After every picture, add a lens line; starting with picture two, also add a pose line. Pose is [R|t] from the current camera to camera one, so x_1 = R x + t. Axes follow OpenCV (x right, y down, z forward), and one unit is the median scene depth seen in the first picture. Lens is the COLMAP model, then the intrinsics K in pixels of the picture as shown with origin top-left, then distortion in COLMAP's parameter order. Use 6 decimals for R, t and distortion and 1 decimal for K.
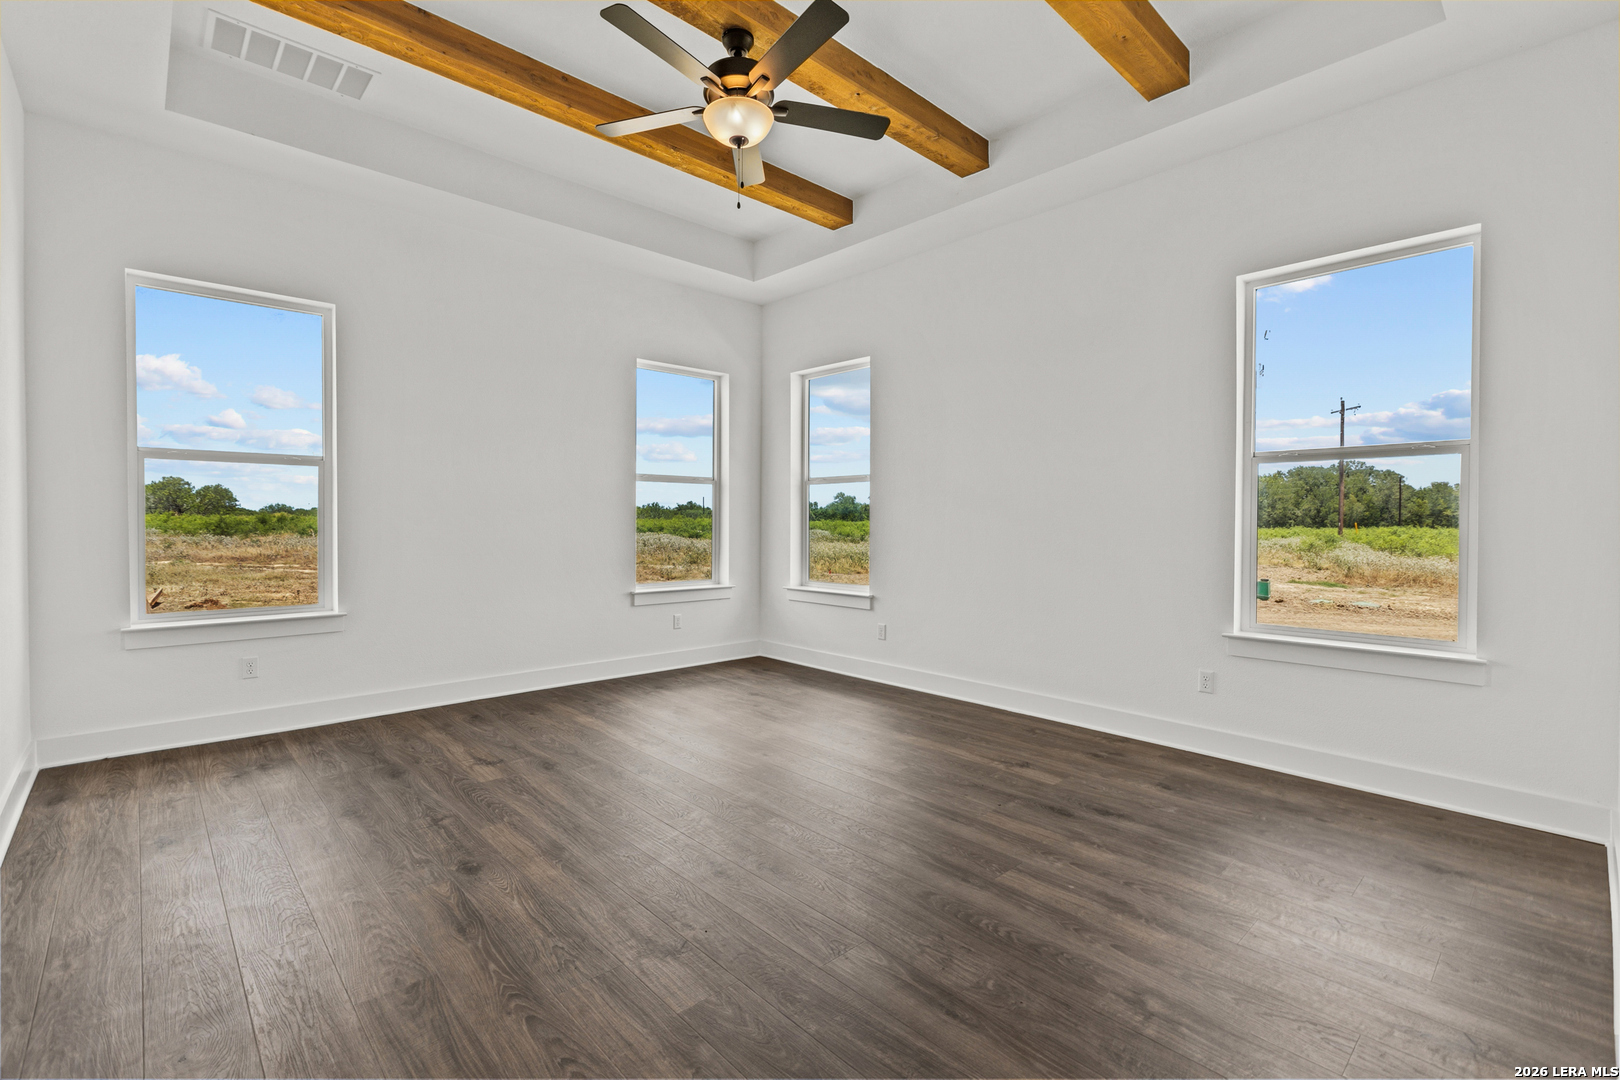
lens RADIAL K [[719.7, 0, 806.6], [0, 719.7, 537.2], [0, 0, 1]] dist [-0.000147, 0.000300]
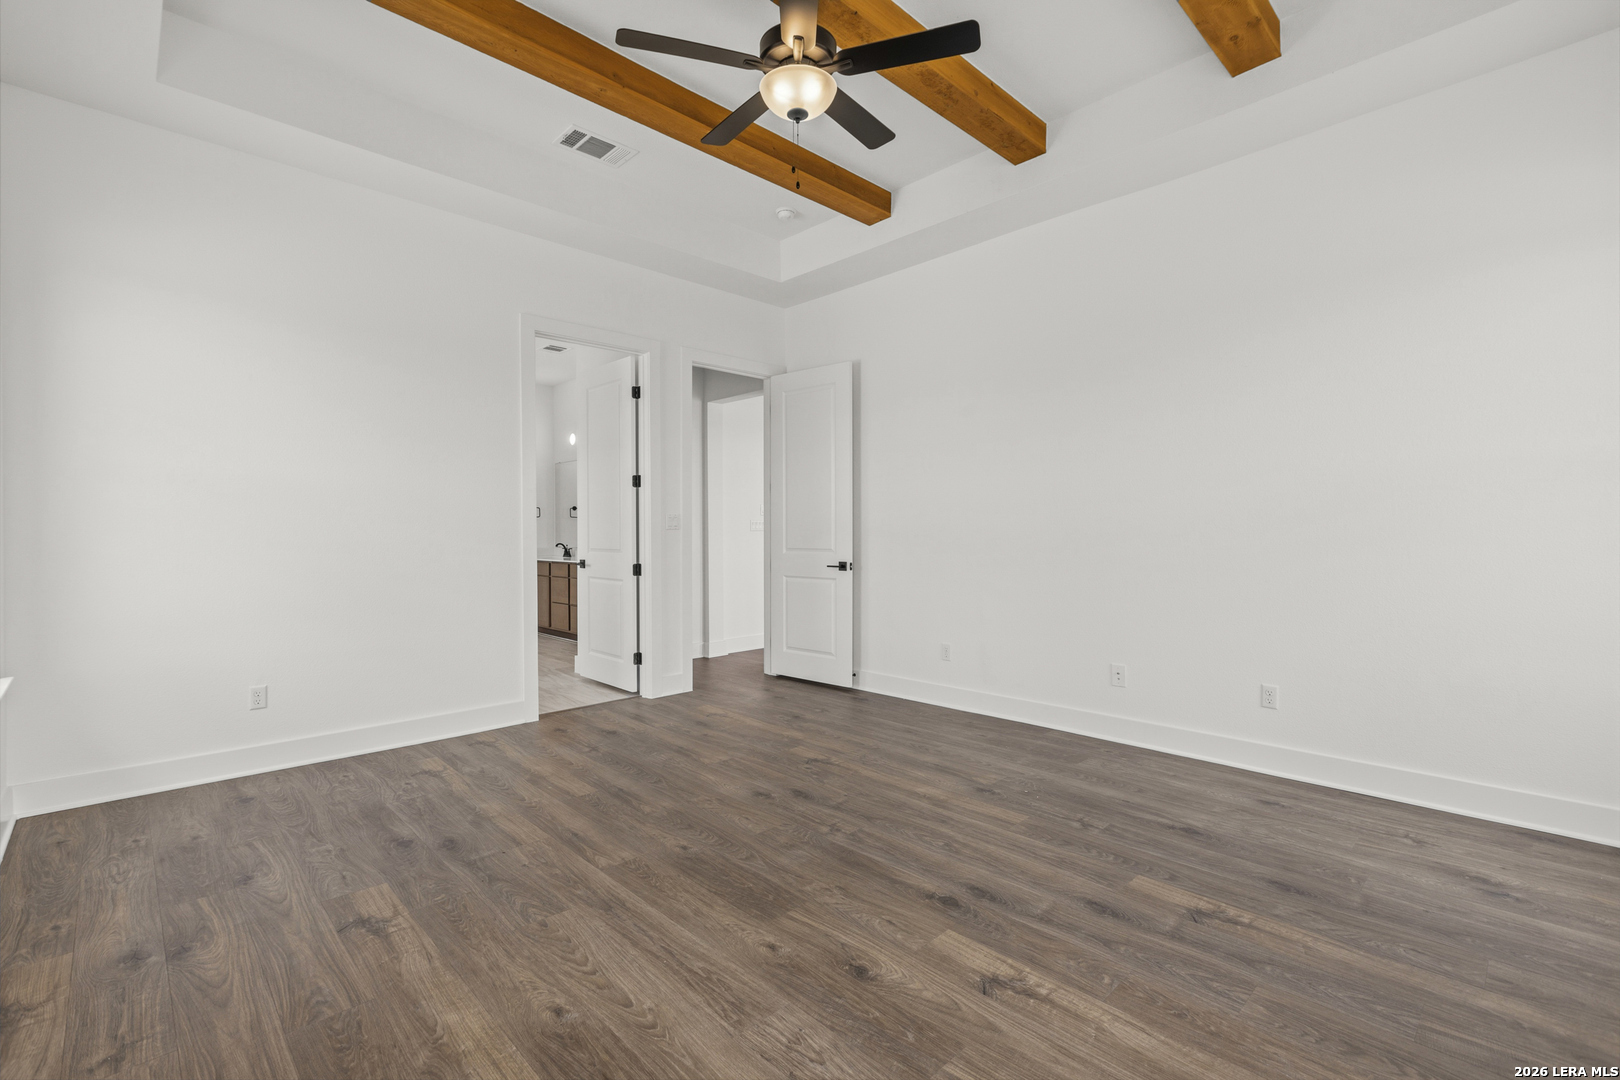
lens RADIAL K [[719.7, 0, 818.7], [0, 719.7, 535.8], [0, 0, 1]] dist [-0.000147, 0.000300]
pose [[-0.999443, -0.000447, -0.033356, -0.099020], [-0.001515, 0.999487, 0.032001, -0.051676], [0.033324, 0.032034, -0.998931, 2.034529]]
